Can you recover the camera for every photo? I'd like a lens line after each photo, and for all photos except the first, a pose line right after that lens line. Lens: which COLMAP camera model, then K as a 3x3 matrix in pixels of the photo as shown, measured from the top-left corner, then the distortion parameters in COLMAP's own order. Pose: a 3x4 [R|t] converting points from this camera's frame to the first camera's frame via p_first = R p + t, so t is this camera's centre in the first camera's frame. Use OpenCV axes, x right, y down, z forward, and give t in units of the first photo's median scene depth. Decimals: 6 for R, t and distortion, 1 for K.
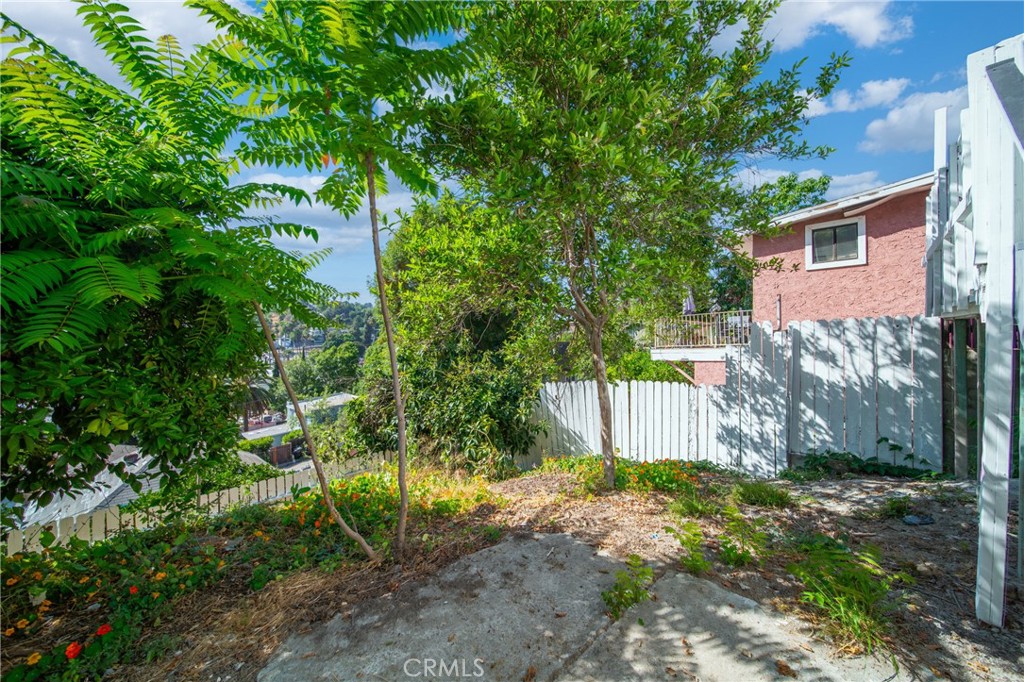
lens RADIAL K [[364.0, 0, 524.0], [0, 364.0, 326.5], [0, 0, 1]] dist [-0.000278, -0.000016]
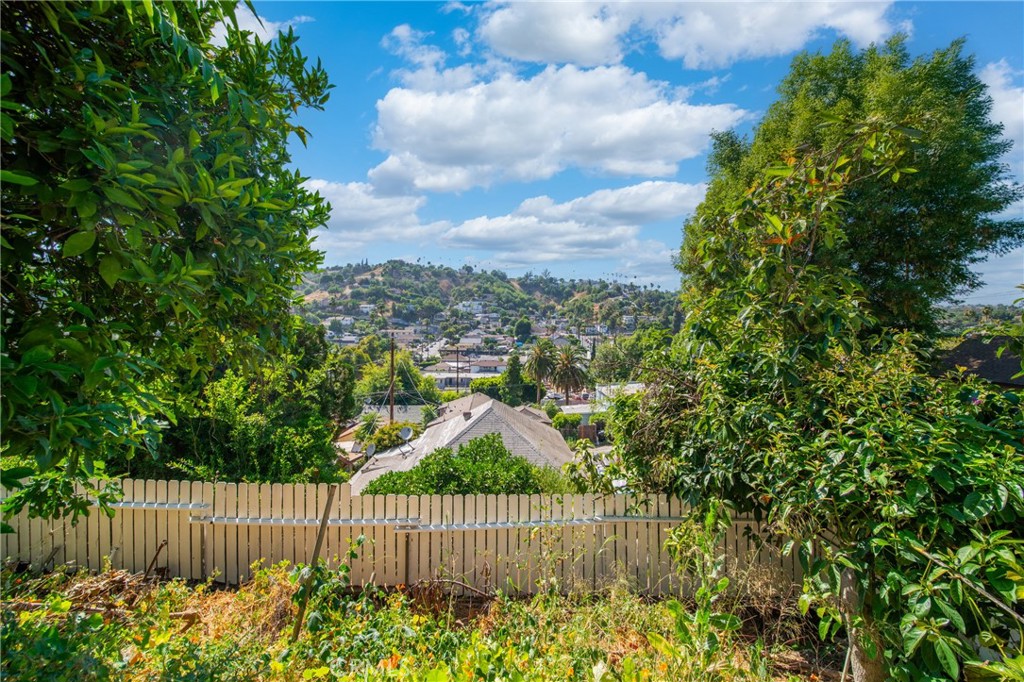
lens RADIAL K [[364.0, 0, 524.0], [0, 364.0, 326.5], [0, 0, 1]] dist [-0.000278, -0.000016]
pose [[0.688991, 0.014316, -0.724628, -0.048103], [0.003511, 0.999727, 0.023089, 0.023325], [0.724761, -0.018452, 0.688753, 0.164038]]
